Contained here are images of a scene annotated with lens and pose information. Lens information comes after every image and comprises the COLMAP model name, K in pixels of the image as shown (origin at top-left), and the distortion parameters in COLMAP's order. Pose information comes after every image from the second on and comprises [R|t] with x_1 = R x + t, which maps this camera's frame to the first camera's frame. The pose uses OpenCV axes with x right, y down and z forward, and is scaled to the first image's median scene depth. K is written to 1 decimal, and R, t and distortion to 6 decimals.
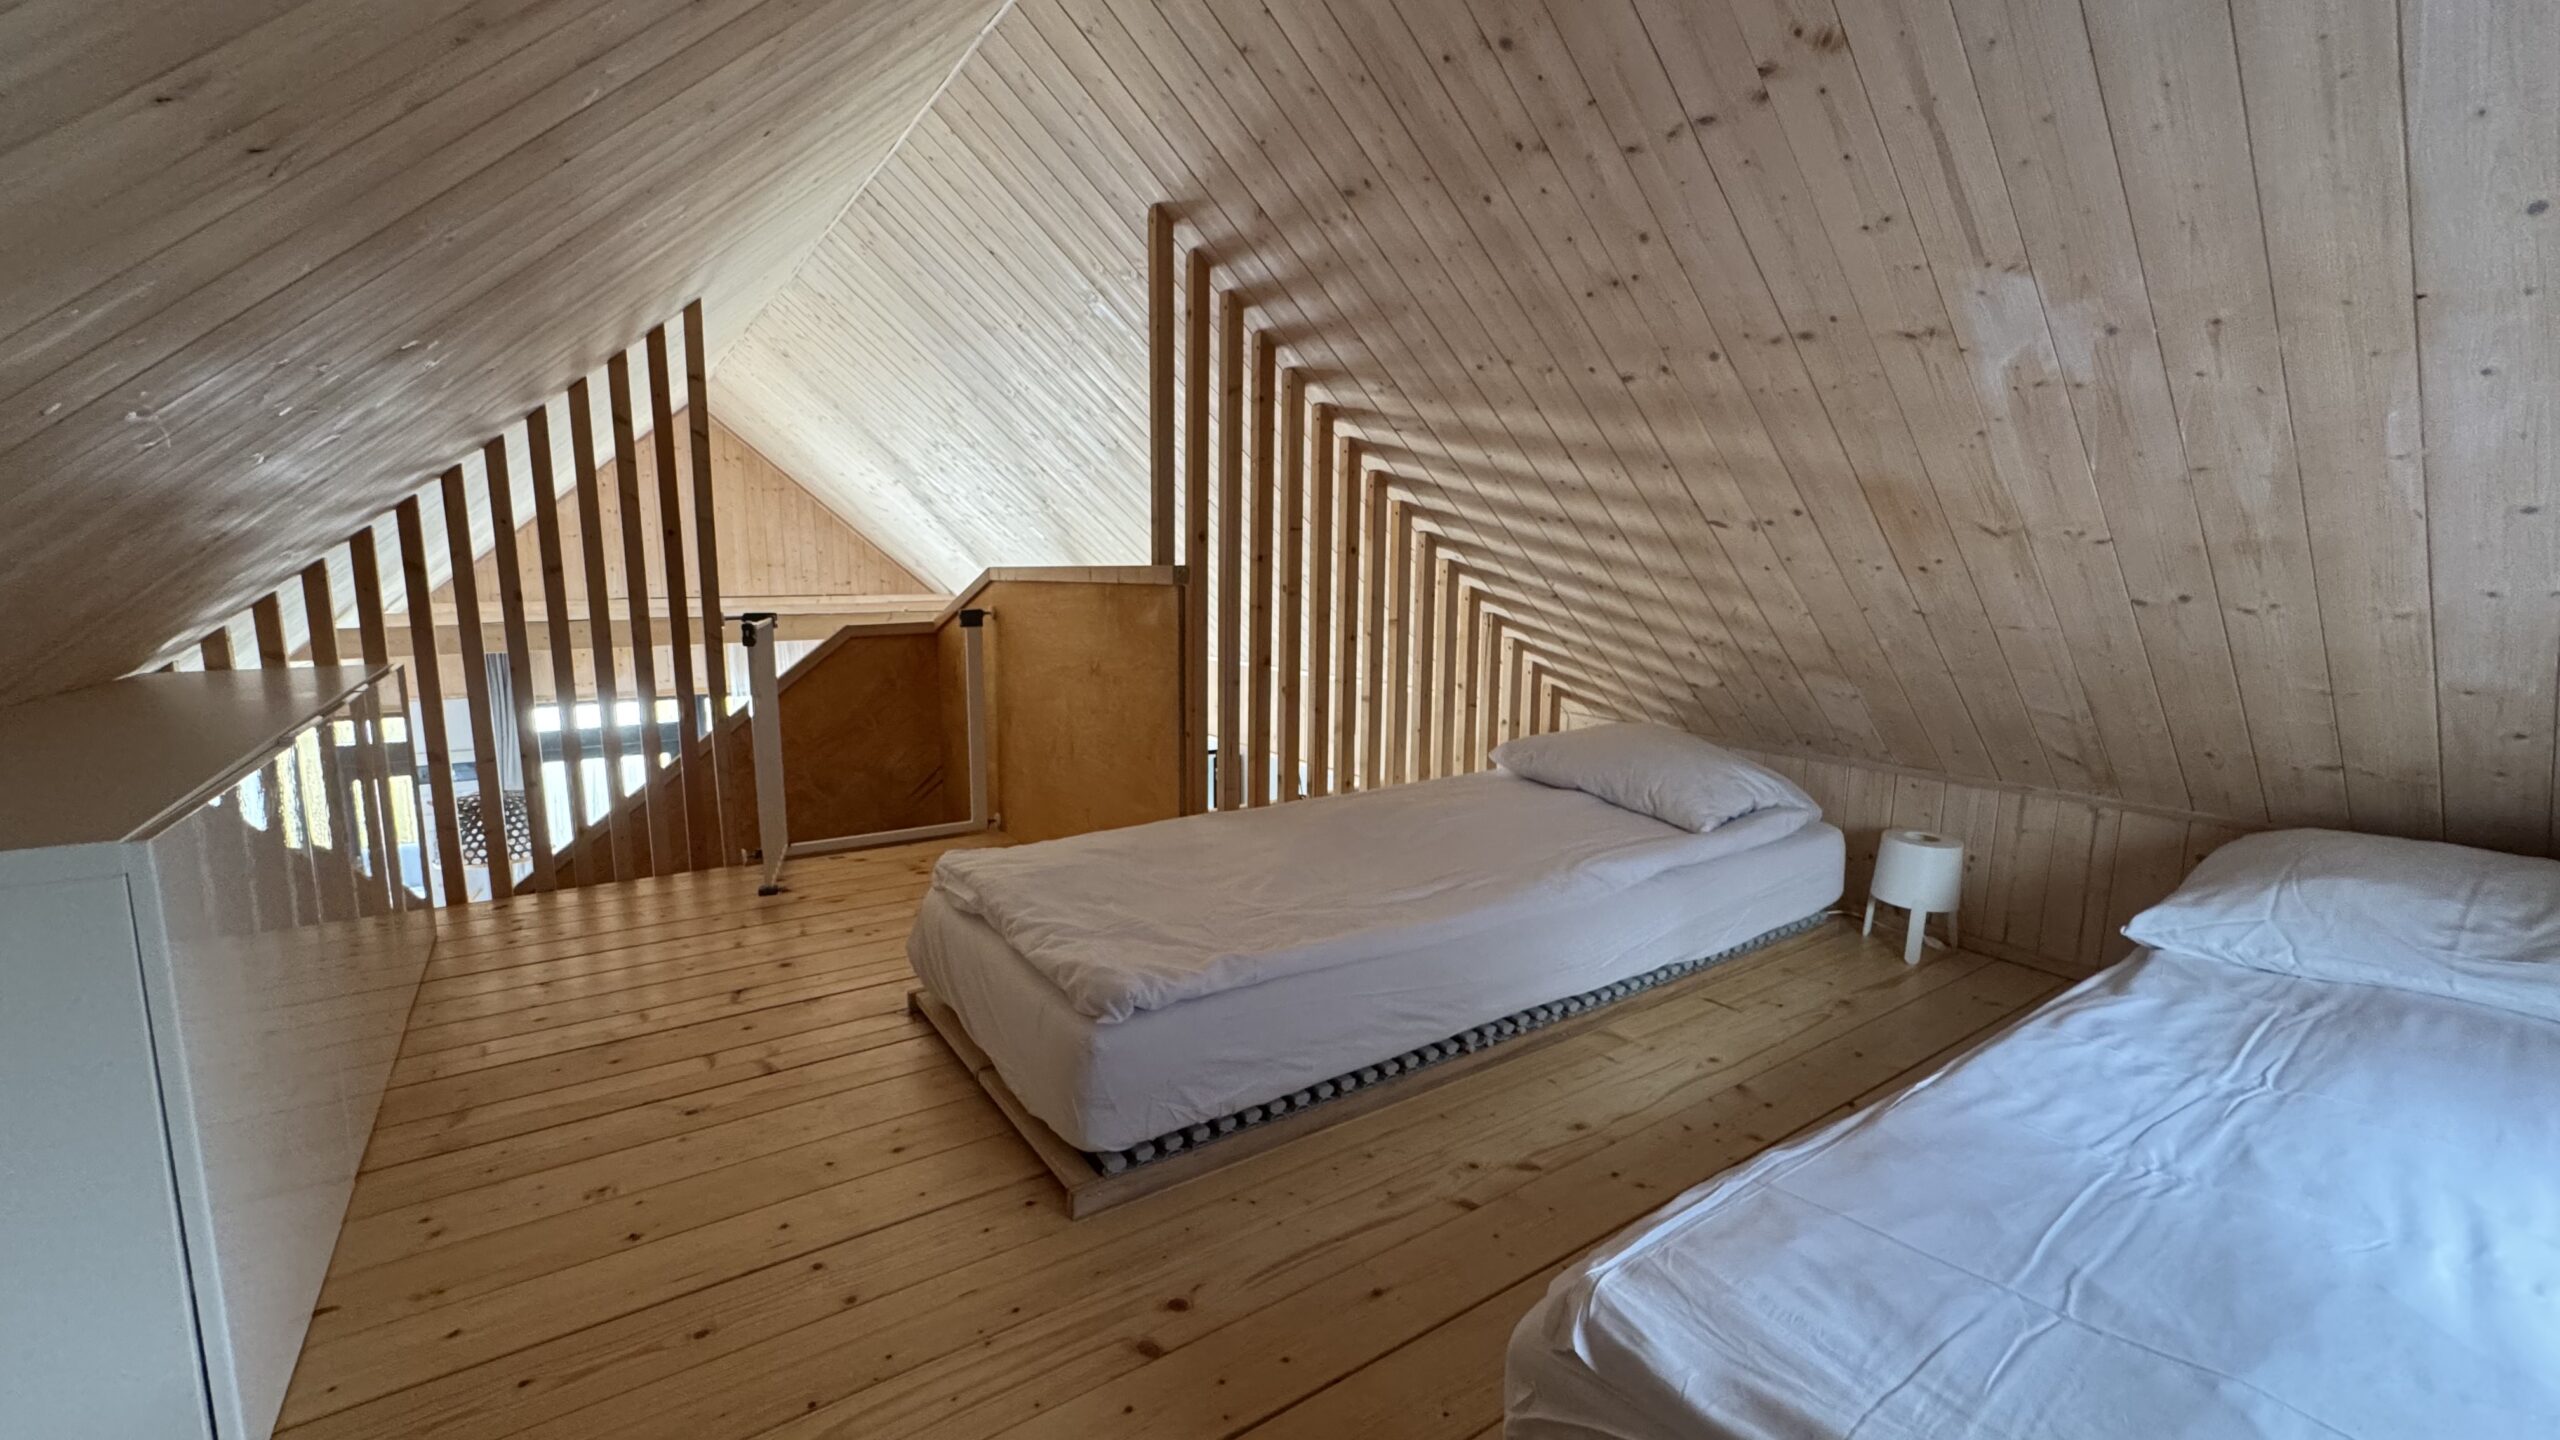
lens RADIAL K [[1016.0, 0, 1284.5], [0, 1016.0, 717.9], [0, 0, 1]] dist [-0.003488, -0.000577]
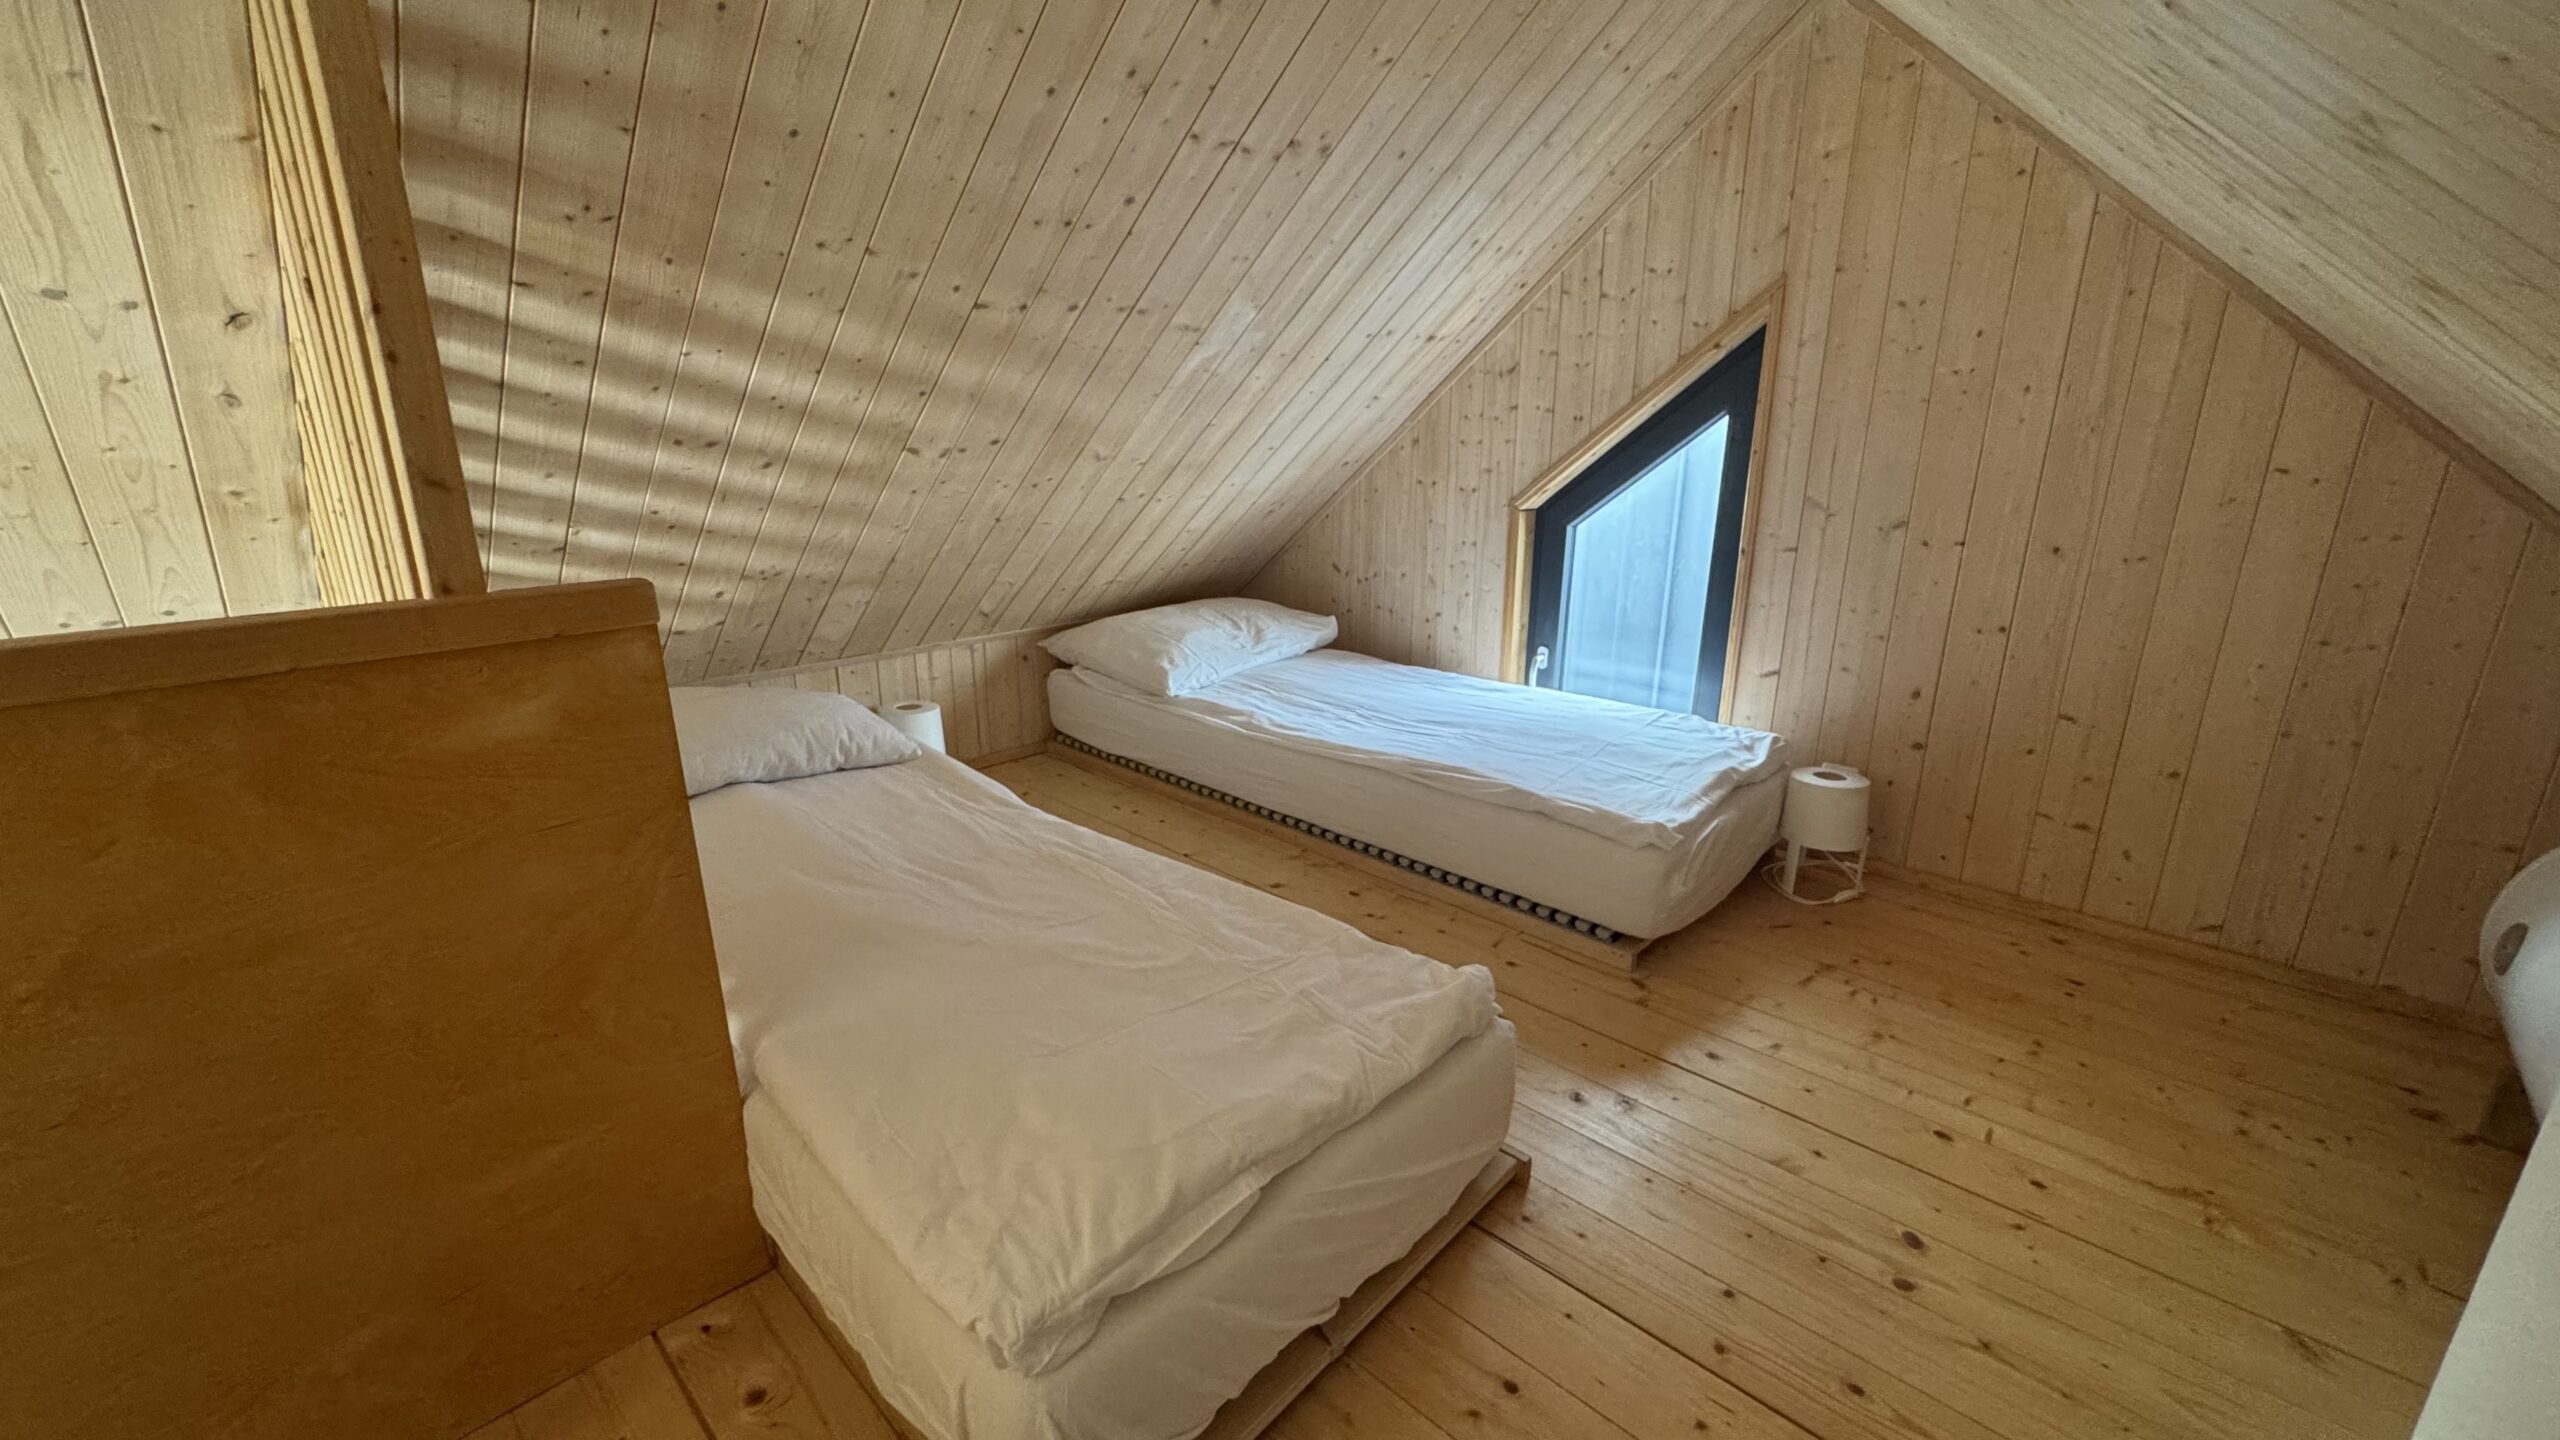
lens RADIAL K [[1016.0, 0, 1284.5], [0, 1016.0, 717.9], [0, 0, 1]] dist [-0.003488, -0.000577]
pose [[-0.218769, -0.285749, 0.932999, -1.062397], [0.131865, 0.938732, 0.318424, -0.349018], [-0.966826, 0.192692, -0.167685, 1.412934]]
